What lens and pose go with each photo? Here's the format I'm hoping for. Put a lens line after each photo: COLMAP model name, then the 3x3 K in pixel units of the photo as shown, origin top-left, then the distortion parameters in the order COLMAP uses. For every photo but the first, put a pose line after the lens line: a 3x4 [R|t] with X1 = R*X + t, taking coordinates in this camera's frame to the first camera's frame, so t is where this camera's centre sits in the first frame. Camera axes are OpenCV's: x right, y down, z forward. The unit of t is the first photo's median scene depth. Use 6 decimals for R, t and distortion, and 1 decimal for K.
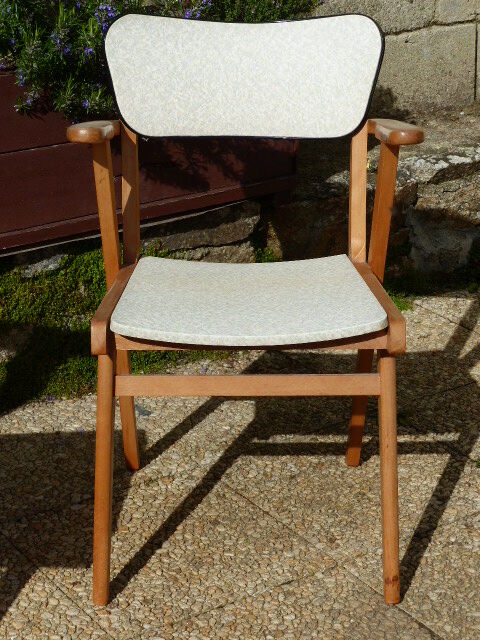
lens RADIAL K [[1612.6, 0, 240.6], [0, 1612.6, 317.5], [0, 0, 1]] dist [-0.053844, 0.000000]
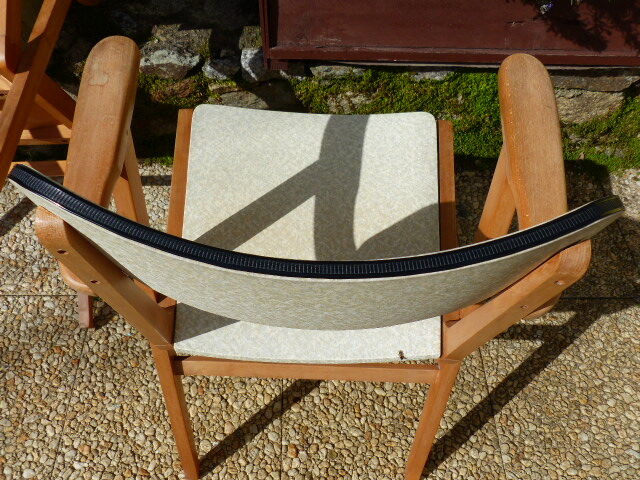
lens RADIAL K [[565.6, 0, 314.3], [0, 565.6, 235.4], [0, 0, 1]] dist [-0.051500, 0.027355]
pose [[0.837448, 0.448585, -0.312174, -0.009764], [-0.227437, 0.805452, 0.547283, -0.144230], [0.496945, -0.387321, 0.776549, 0.570405]]
